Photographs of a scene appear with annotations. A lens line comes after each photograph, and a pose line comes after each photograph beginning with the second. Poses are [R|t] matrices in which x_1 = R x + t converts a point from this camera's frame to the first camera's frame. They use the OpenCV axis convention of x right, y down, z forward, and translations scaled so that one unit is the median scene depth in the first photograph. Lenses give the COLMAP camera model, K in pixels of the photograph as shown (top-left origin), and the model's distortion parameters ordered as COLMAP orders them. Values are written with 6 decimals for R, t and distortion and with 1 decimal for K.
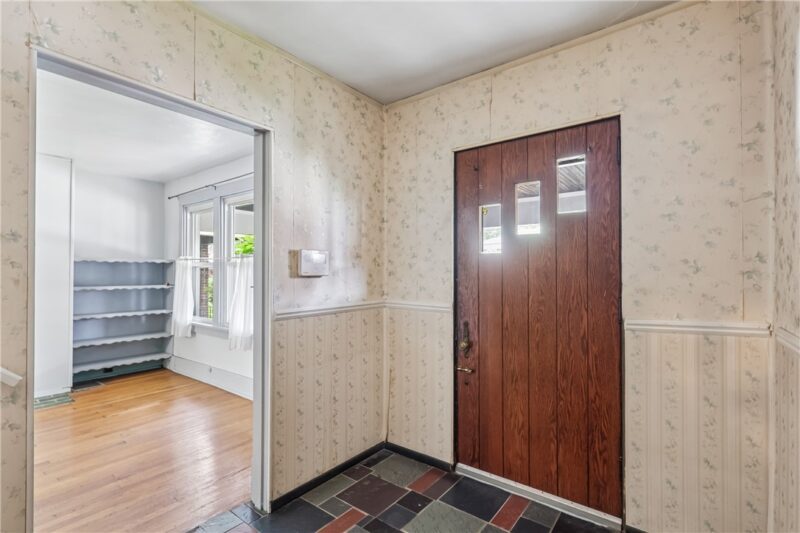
lens RADIAL K [[375.5, 0, 400.0], [0, 375.5, 266.5], [0, 0, 1]] dist [0.001922, 0.000153]
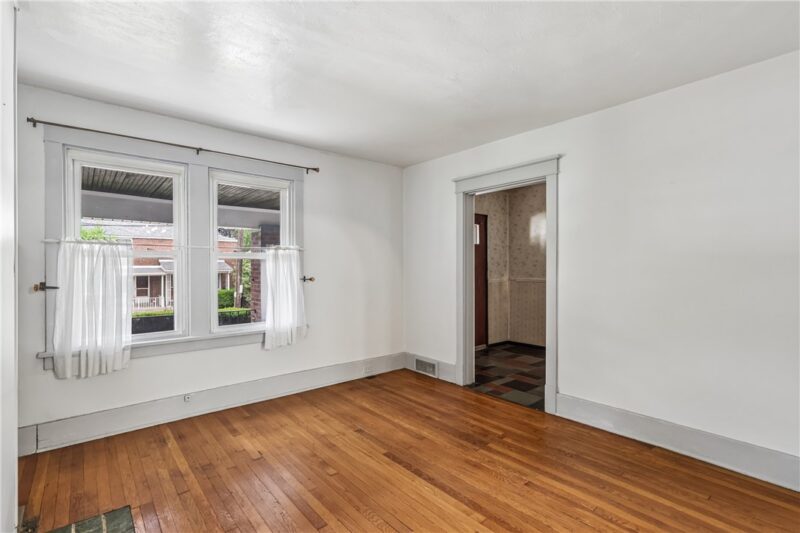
lens RADIAL K [[375.5, 0, 400.0], [0, 375.5, 266.5], [0, 0, 1]] dist [0.001922, 0.000153]
pose [[0.219938, 0.000726, 0.975514, -2.226315], [-0.012657, 0.999918, 0.002109, 0.020518], [-0.975432, -0.012811, 0.219929, 0.868498]]
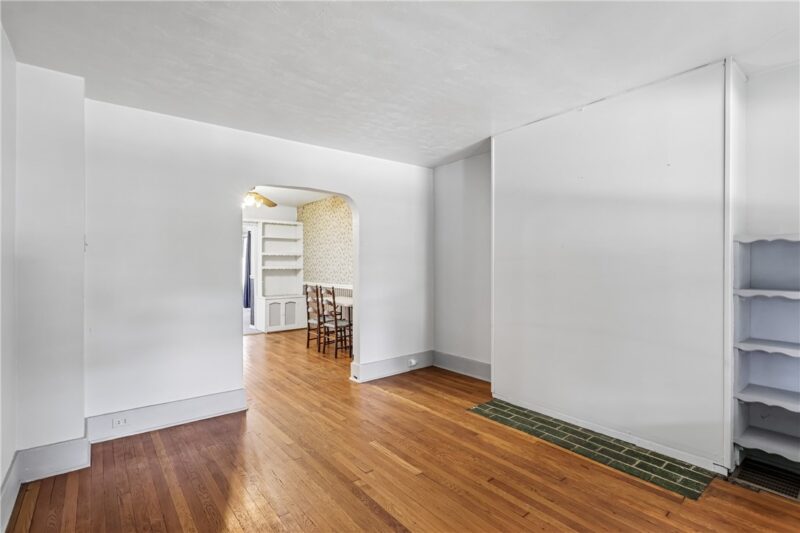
lens RADIAL K [[375.5, 0, 400.0], [0, 375.5, 266.5], [0, 0, 1]] dist [0.001922, 0.000153]
pose [[-0.245877, 0.004866, -0.969289, -0.395057], [0.016324, 0.999866, 0.000878, 0.022257], [0.969164, -0.015607, -0.245923, 1.236657]]
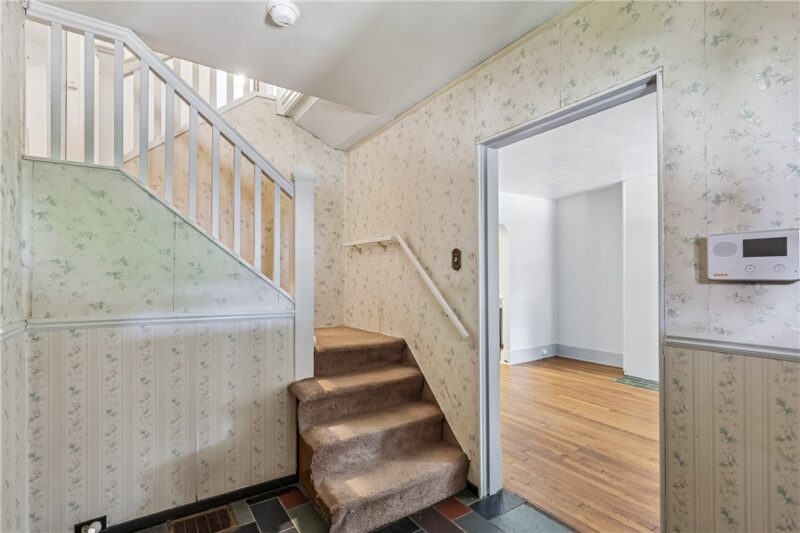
lens RADIAL K [[382.2, 0, 400.0], [0, 382.2, 266.5], [0, 0, 1]] dist [0.001396, -0.000030]
pose [[-0.322652, -0.021043, -0.946284, 0.452056], [0.018618, 0.999418, -0.028573, 0.011443], [0.946335, -0.026837, -0.322072, 0.715657]]
